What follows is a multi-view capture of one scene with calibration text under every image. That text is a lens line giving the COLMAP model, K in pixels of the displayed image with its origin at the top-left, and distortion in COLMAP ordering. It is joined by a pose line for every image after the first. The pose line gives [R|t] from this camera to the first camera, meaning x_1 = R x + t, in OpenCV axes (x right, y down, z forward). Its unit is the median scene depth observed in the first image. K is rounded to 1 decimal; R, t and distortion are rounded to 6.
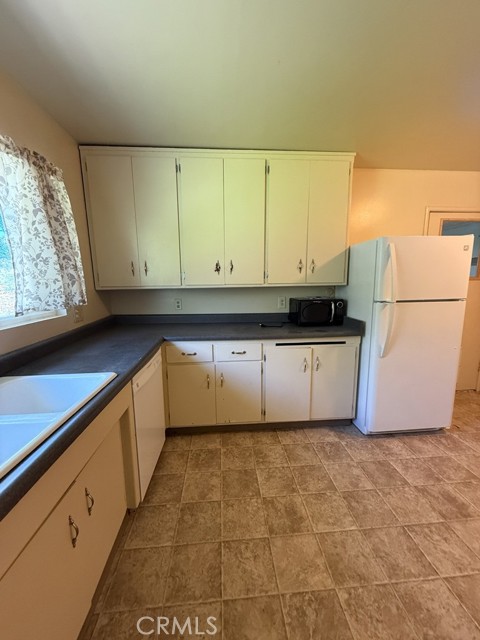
lens RADIAL K [[253.4, 0, 240.1], [0, 253.4, 320.6], [0, 0, 1]] dist [-0.001421, 0.000246]
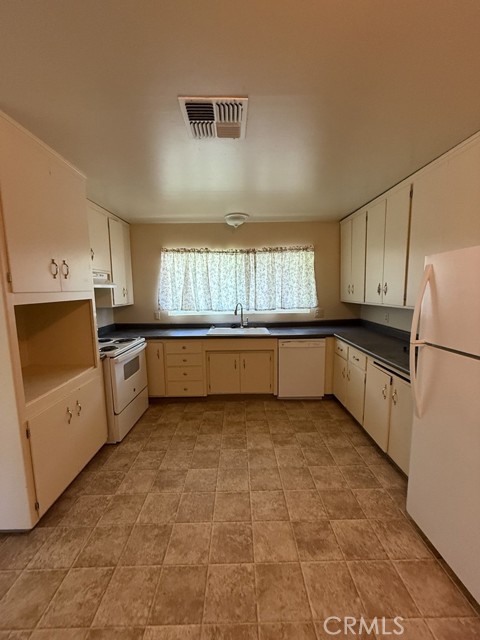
lens RADIAL K [[255.0, 0, 240.0], [0, 255.0, 320.3], [0, 0, 1]] dist [0.000421, 0.000076]
pose [[-0.067793, 0.132310, -0.988887, 1.161067], [-0.135919, 0.980702, 0.140533, -0.219705], [0.988398, 0.143936, -0.048501, 0.651480]]
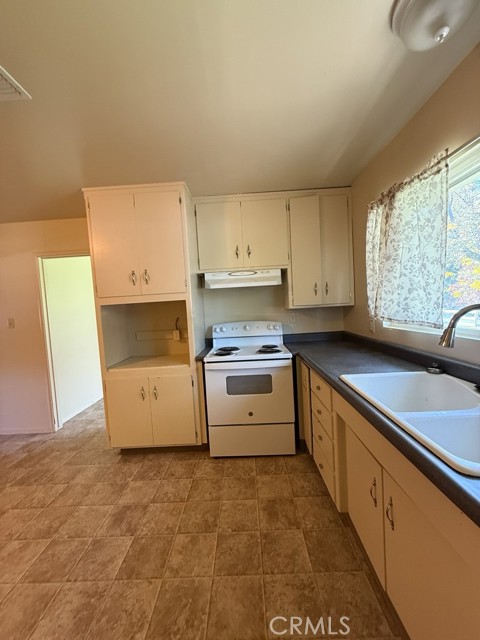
lens RADIAL K [[255.0, 0, 240.0], [0, 255.0, 320.3], [0, 0, 1]] dist [0.000421, 0.000076]
pose [[-0.993175, 0.059364, 0.100394, -0.814054], [0.078804, 0.976128, 0.202393, -0.178684], [-0.085983, 0.208924, -0.974145, 1.231819]]
